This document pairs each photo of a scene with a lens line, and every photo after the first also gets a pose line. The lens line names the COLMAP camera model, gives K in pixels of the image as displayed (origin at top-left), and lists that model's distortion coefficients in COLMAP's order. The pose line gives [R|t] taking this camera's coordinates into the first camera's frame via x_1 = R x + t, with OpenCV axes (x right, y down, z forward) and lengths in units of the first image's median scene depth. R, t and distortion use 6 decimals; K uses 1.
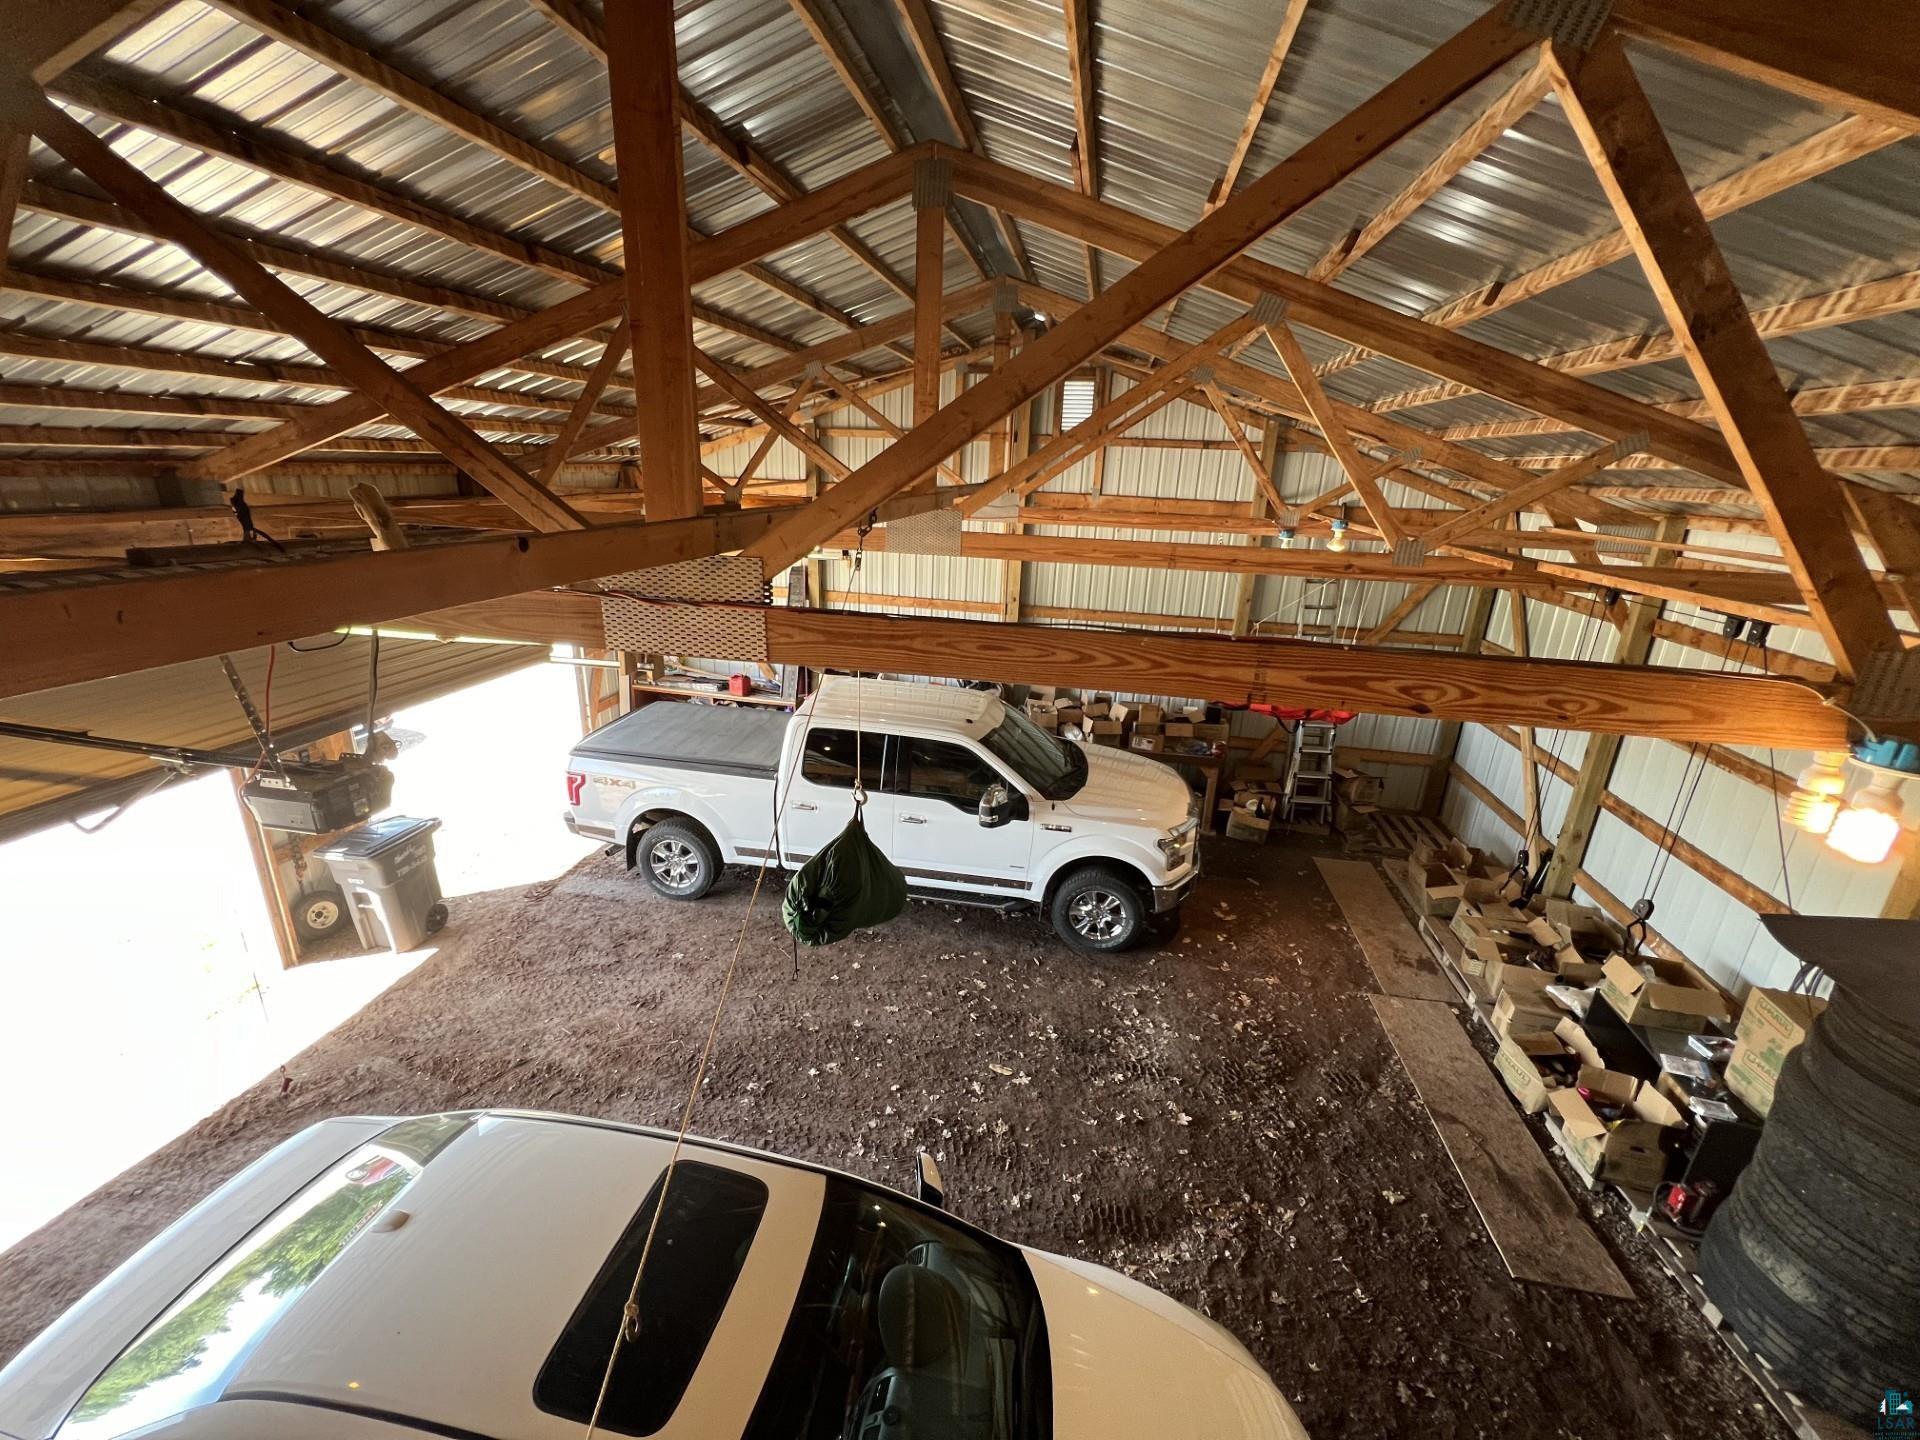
lens RADIAL K [[770.6, 0, 958.5], [0, 770.6, 710.8], [0, 0, 1]] dist [-0.004231, 0.000572]
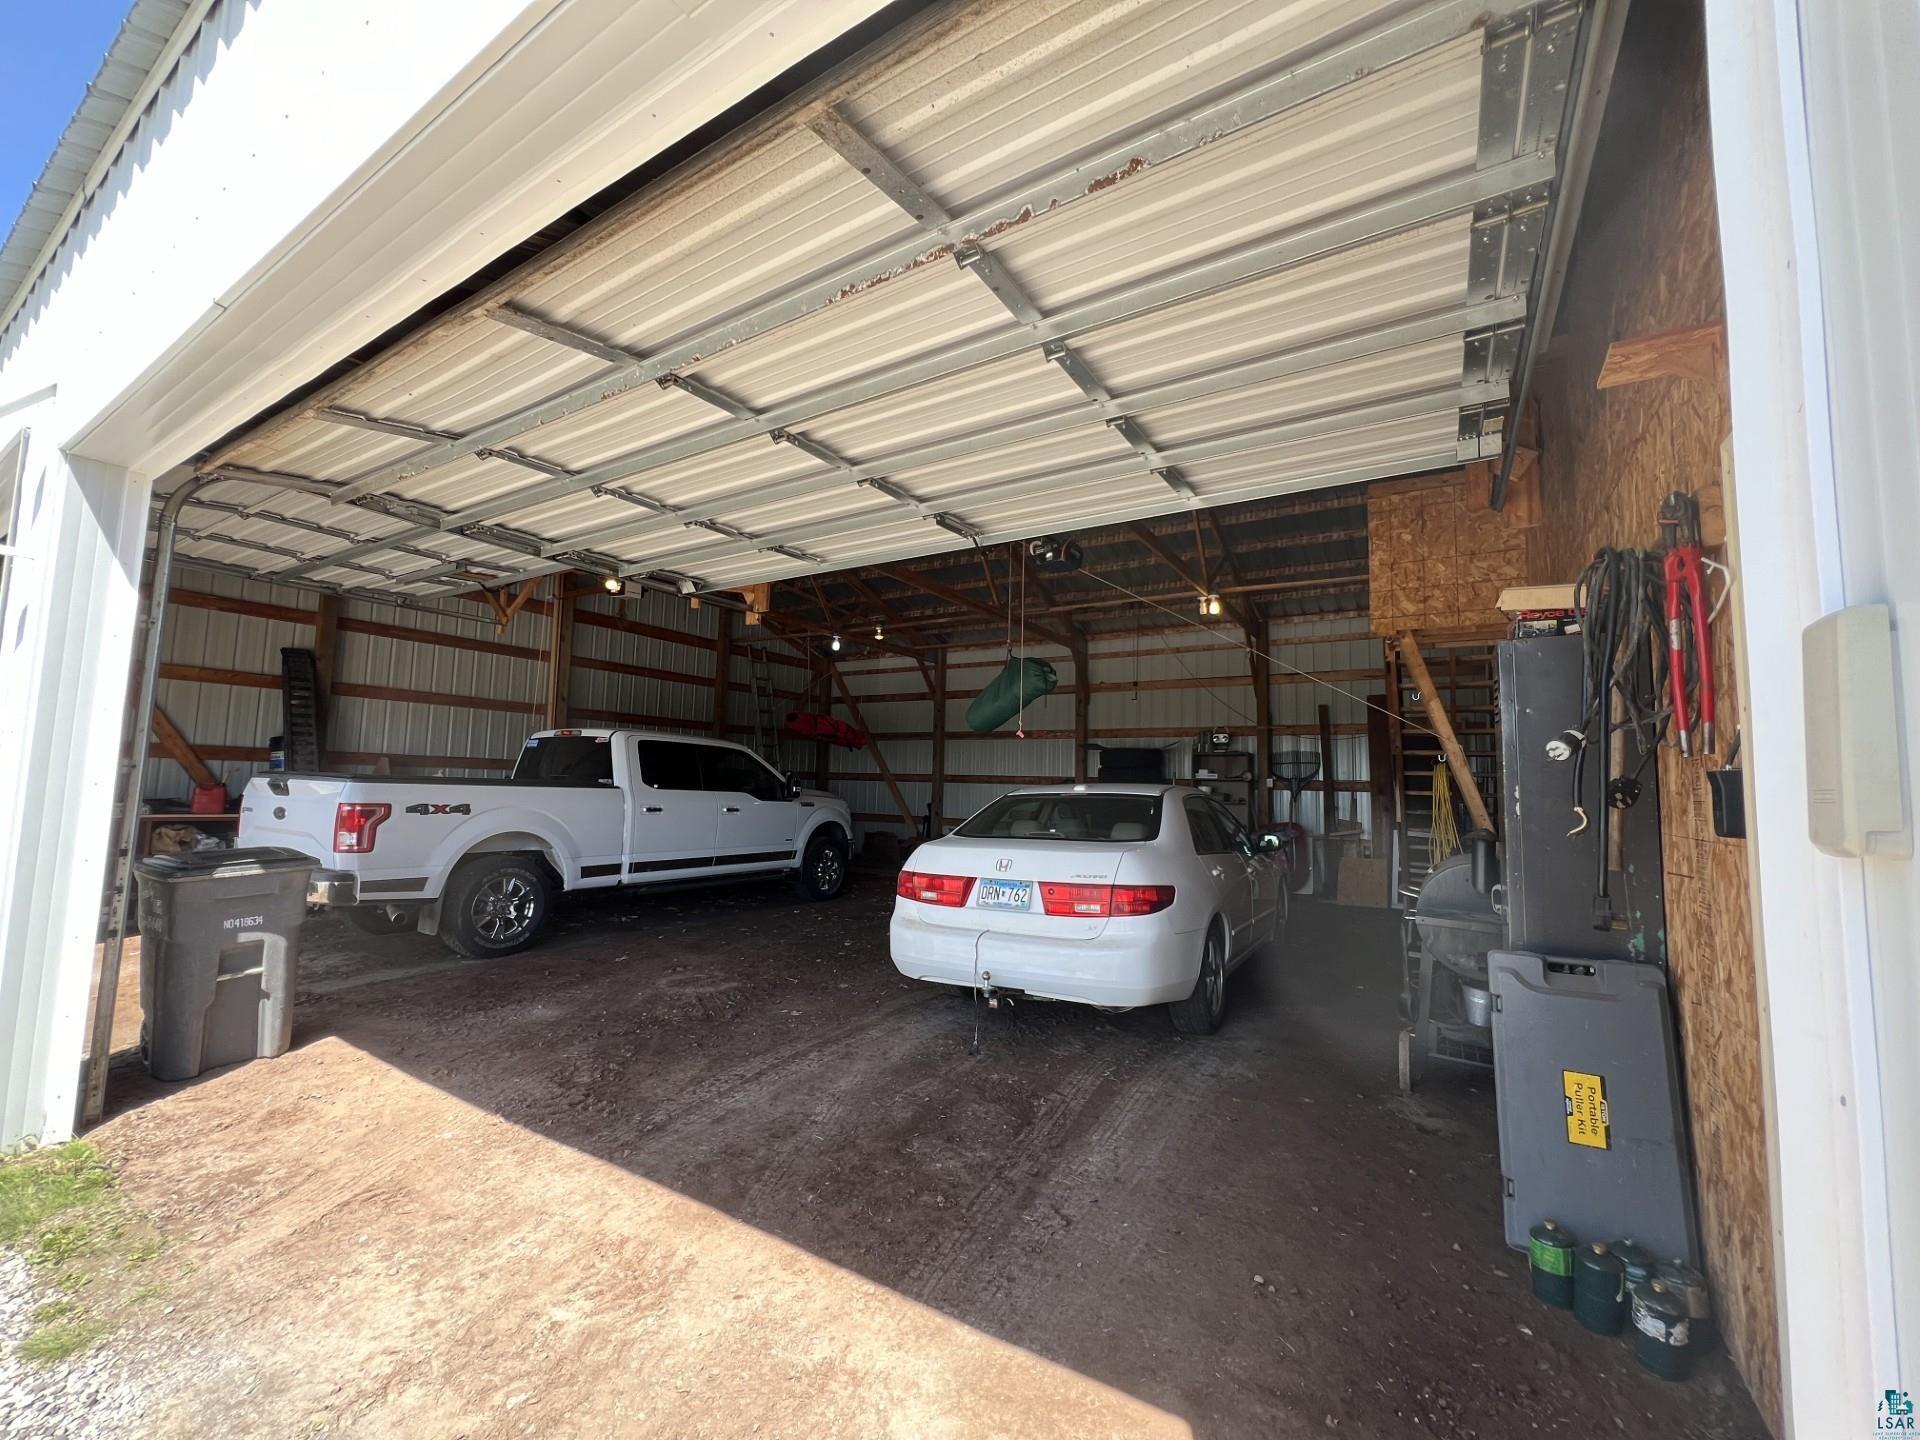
lens RADIAL K [[770.6, 0, 960.4], [0, 770.6, 718.6], [0, 0, 1]] dist [-0.004231, 0.000572]
pose [[0.364172, 0.040940, 0.930432, -0.990897], [0.290228, 0.944297, -0.155146, 0.283834], [-0.884956, 0.326537, 0.332004, 0.234703]]
